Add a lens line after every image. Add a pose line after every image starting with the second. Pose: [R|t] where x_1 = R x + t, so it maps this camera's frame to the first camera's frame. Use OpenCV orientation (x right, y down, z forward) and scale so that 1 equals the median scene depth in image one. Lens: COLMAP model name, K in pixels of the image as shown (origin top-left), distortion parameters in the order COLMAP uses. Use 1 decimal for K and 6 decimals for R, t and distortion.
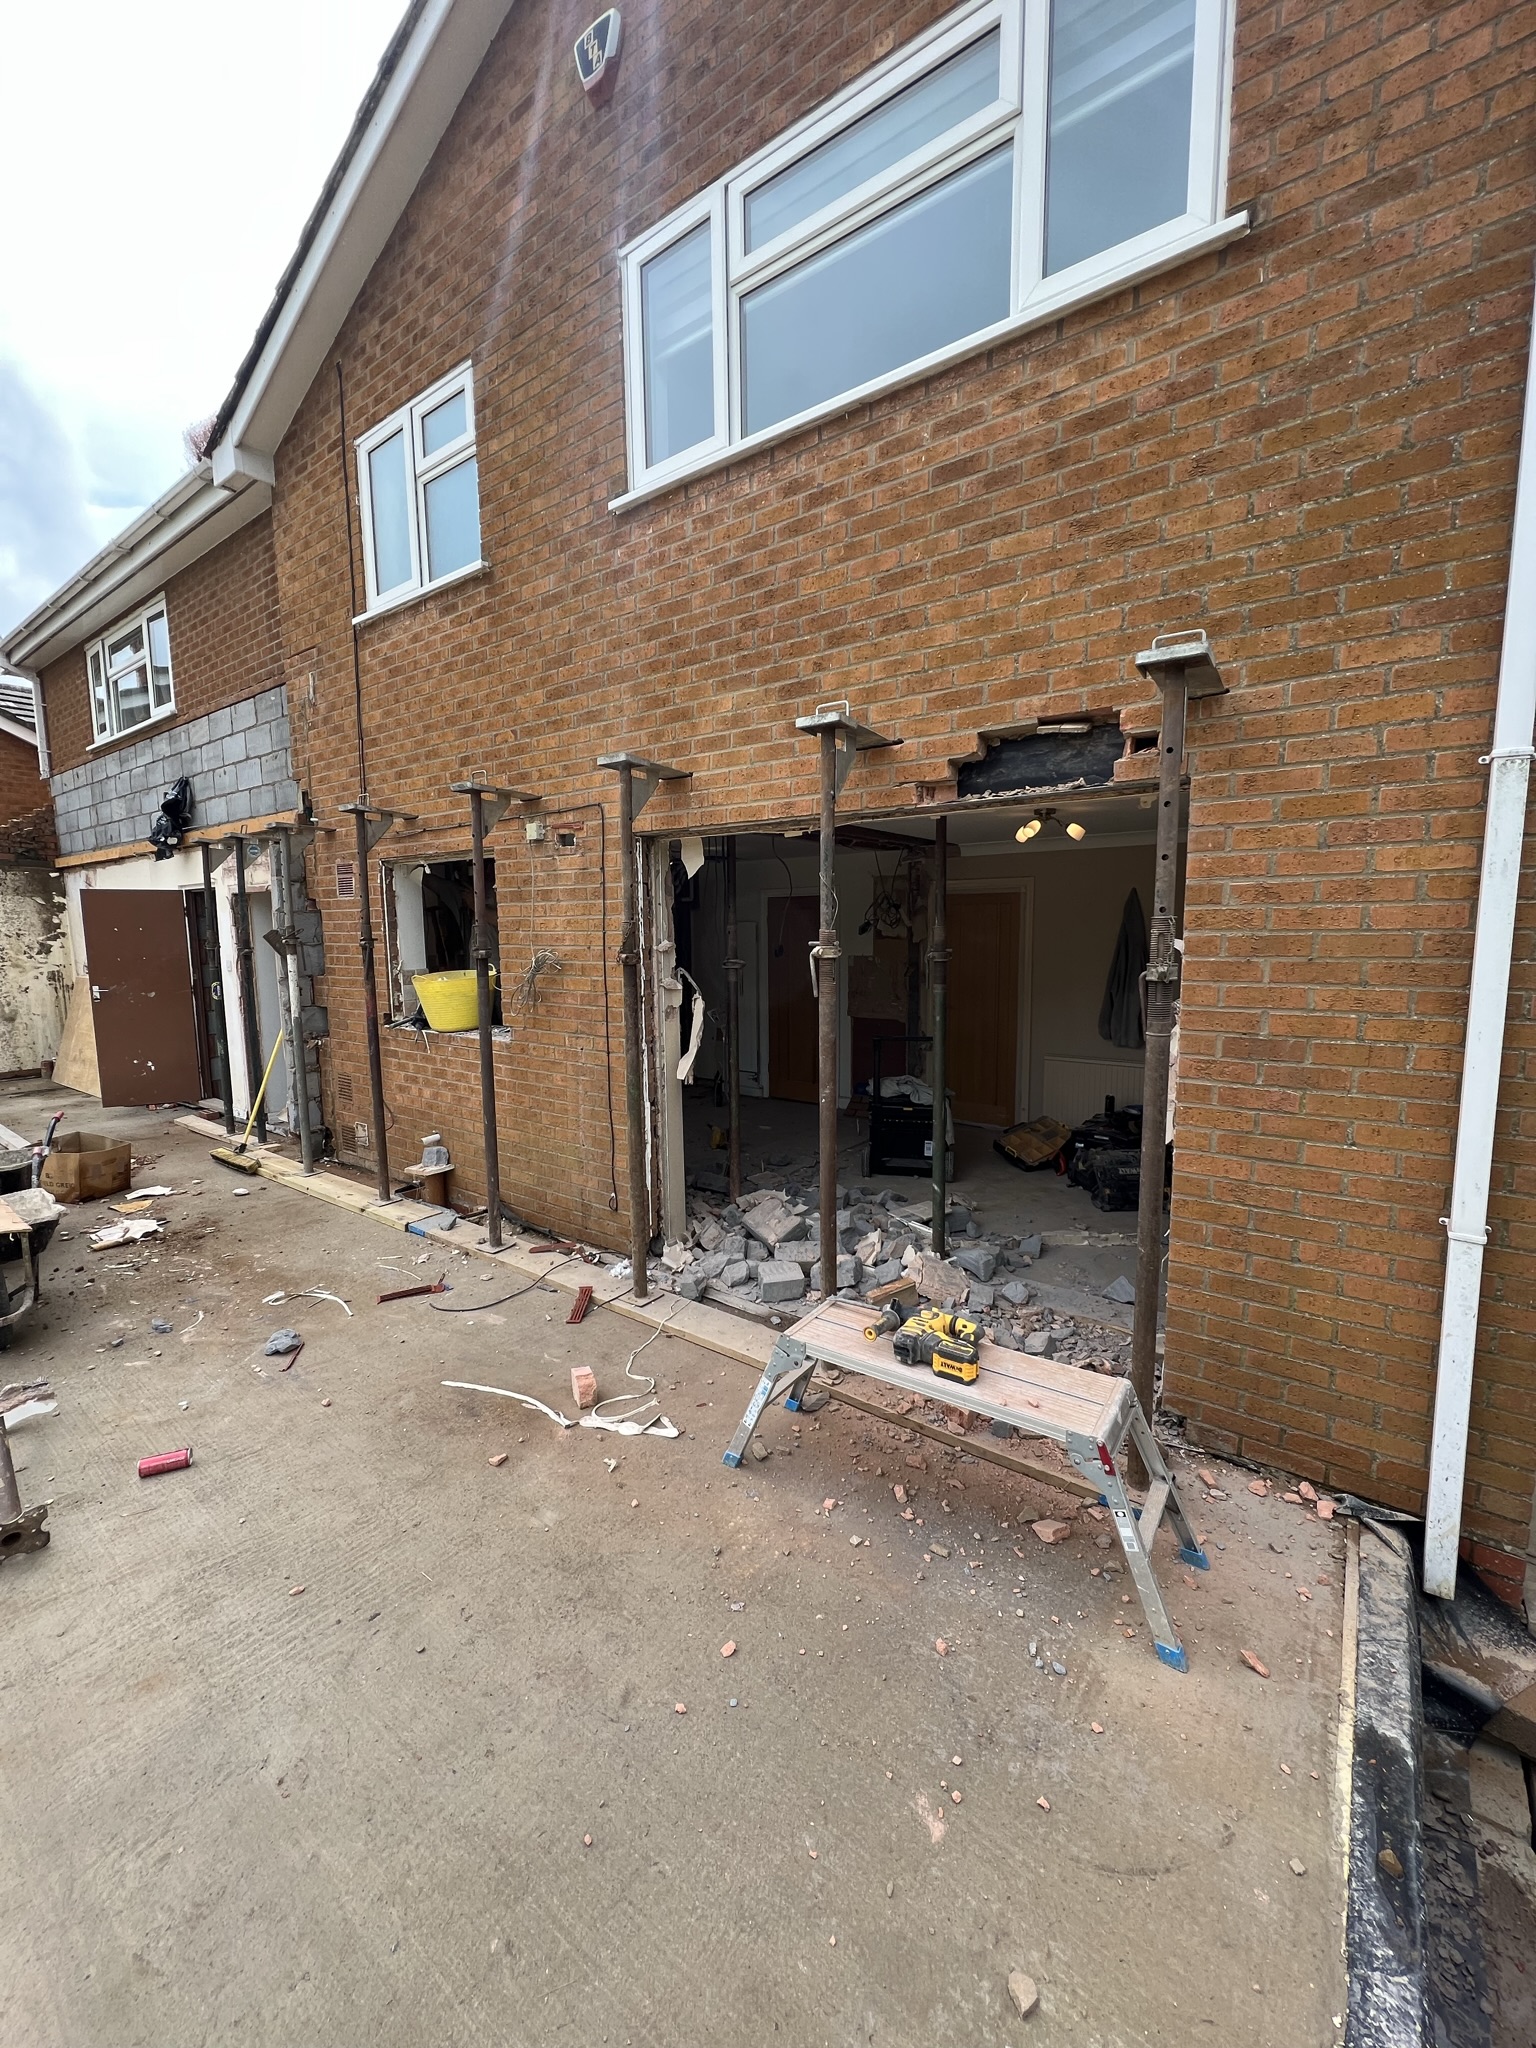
lens RADIAL K [[818.0, 0, 769.7], [0, 818.0, 1026.1], [0, 0, 1]] dist [-0.000892, -0.000409]
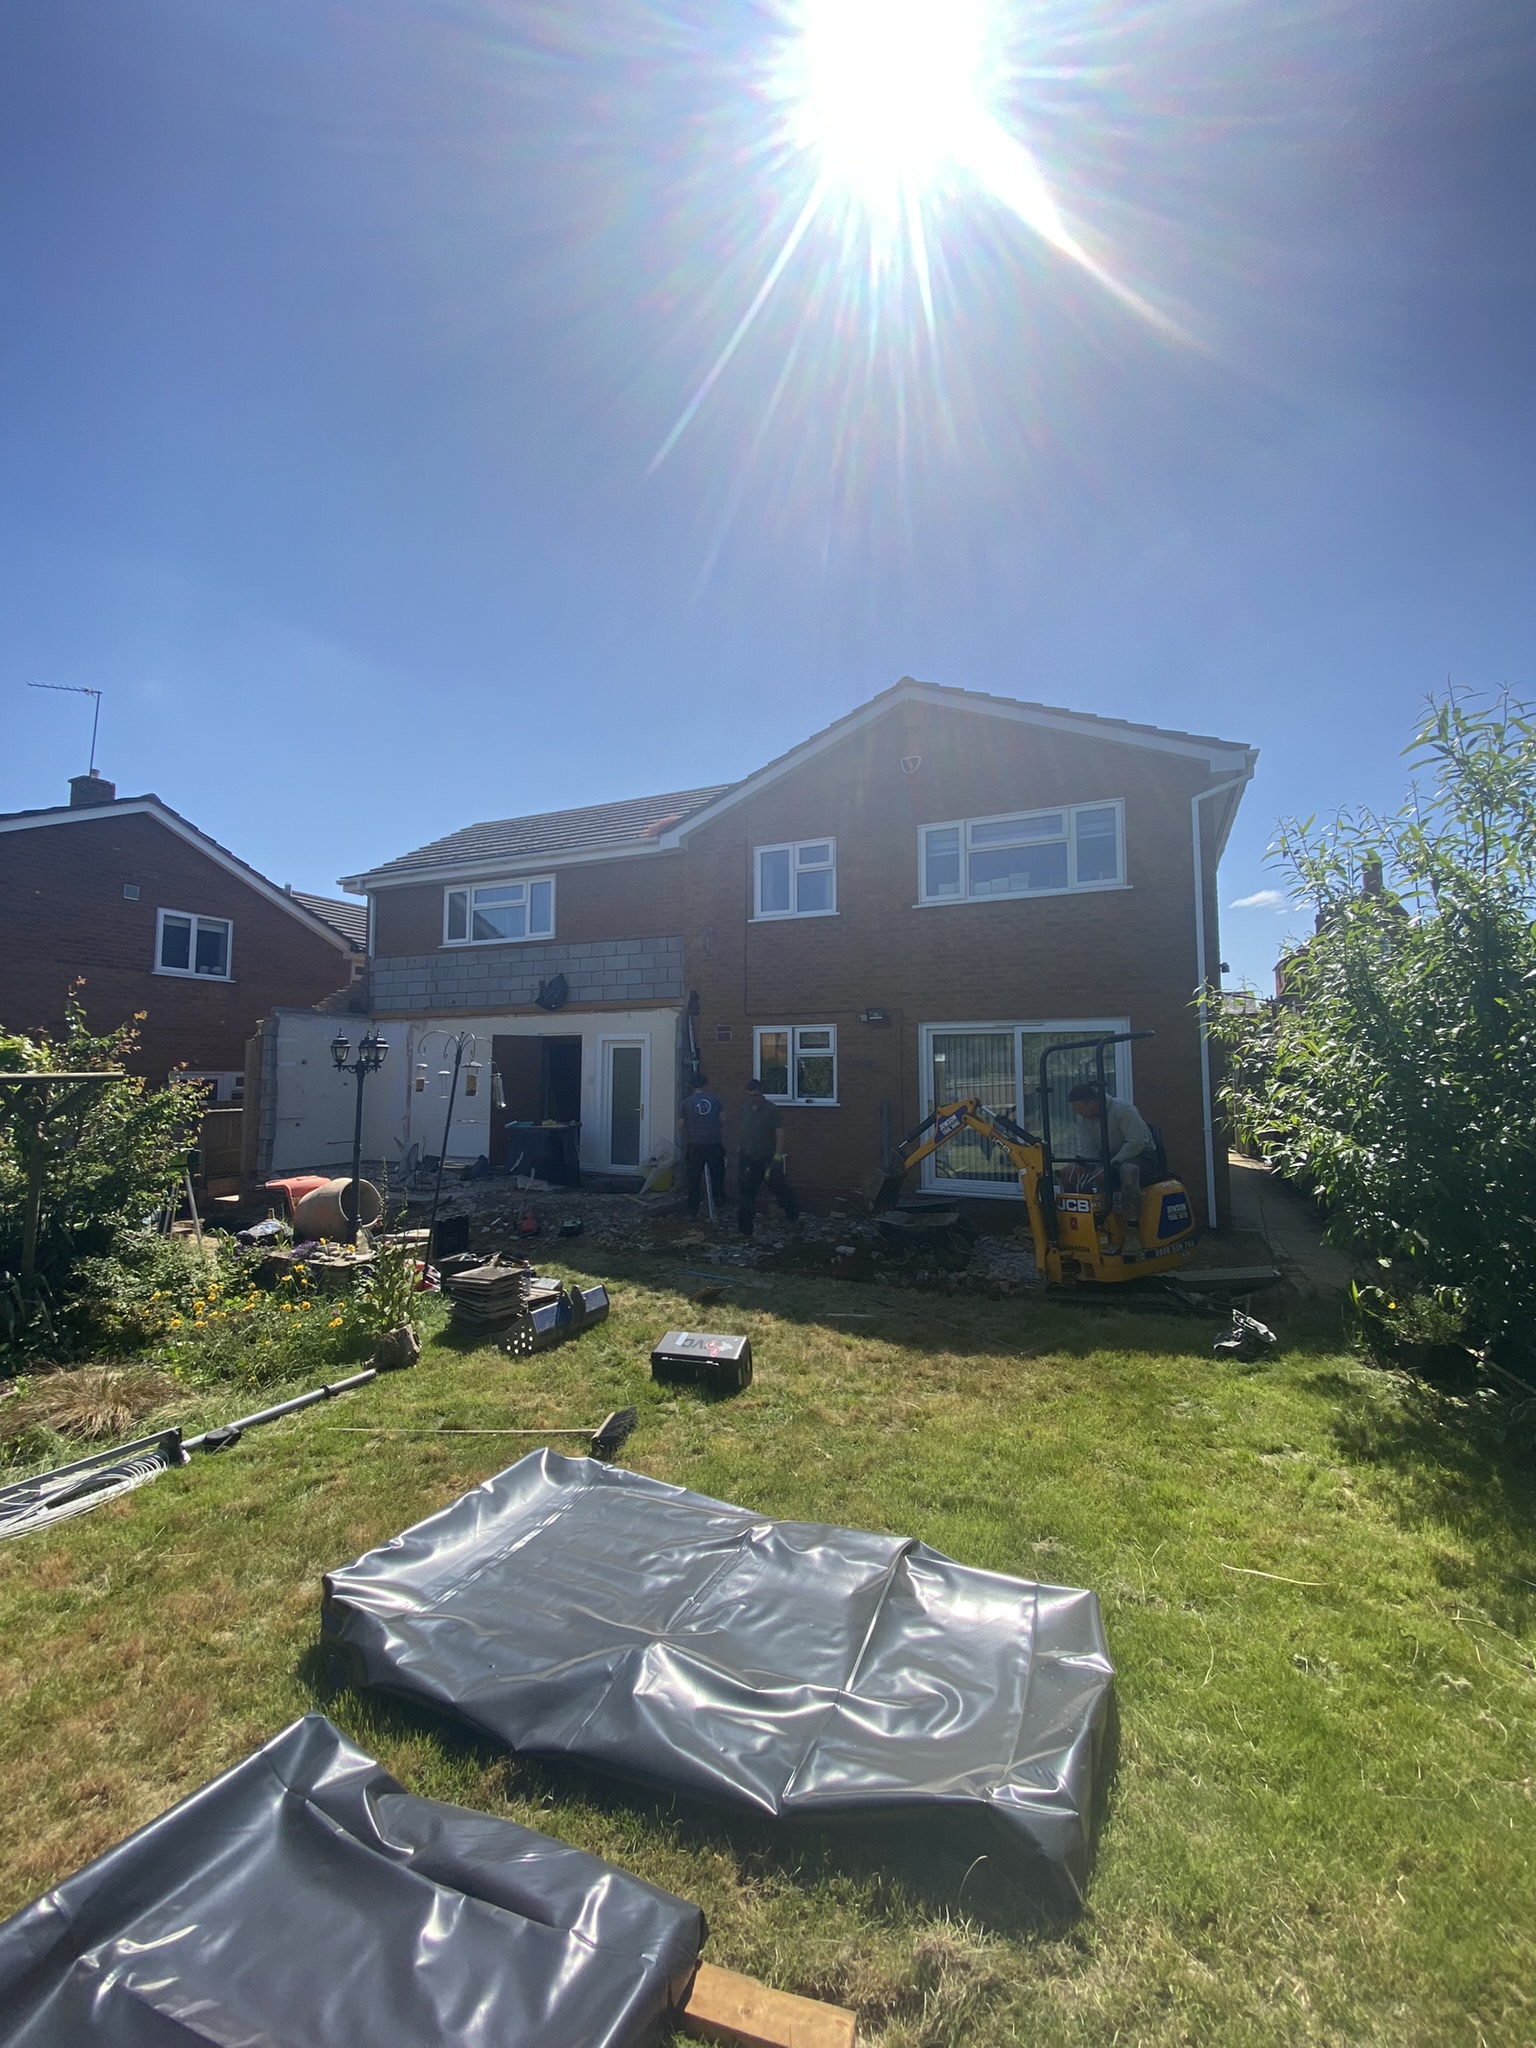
lens RADIAL K [[824.7, 0, 752.8], [0, 824.7, 1036.4], [0, 0, 1]] dist [0.016726, -0.000105]
pose [[0.979473, 0.016761, 0.200879, -1.323601], [0.017080, 0.986052, -0.165558, 0.266558], [-0.200852, 0.165590, 0.965525, -1.581277]]
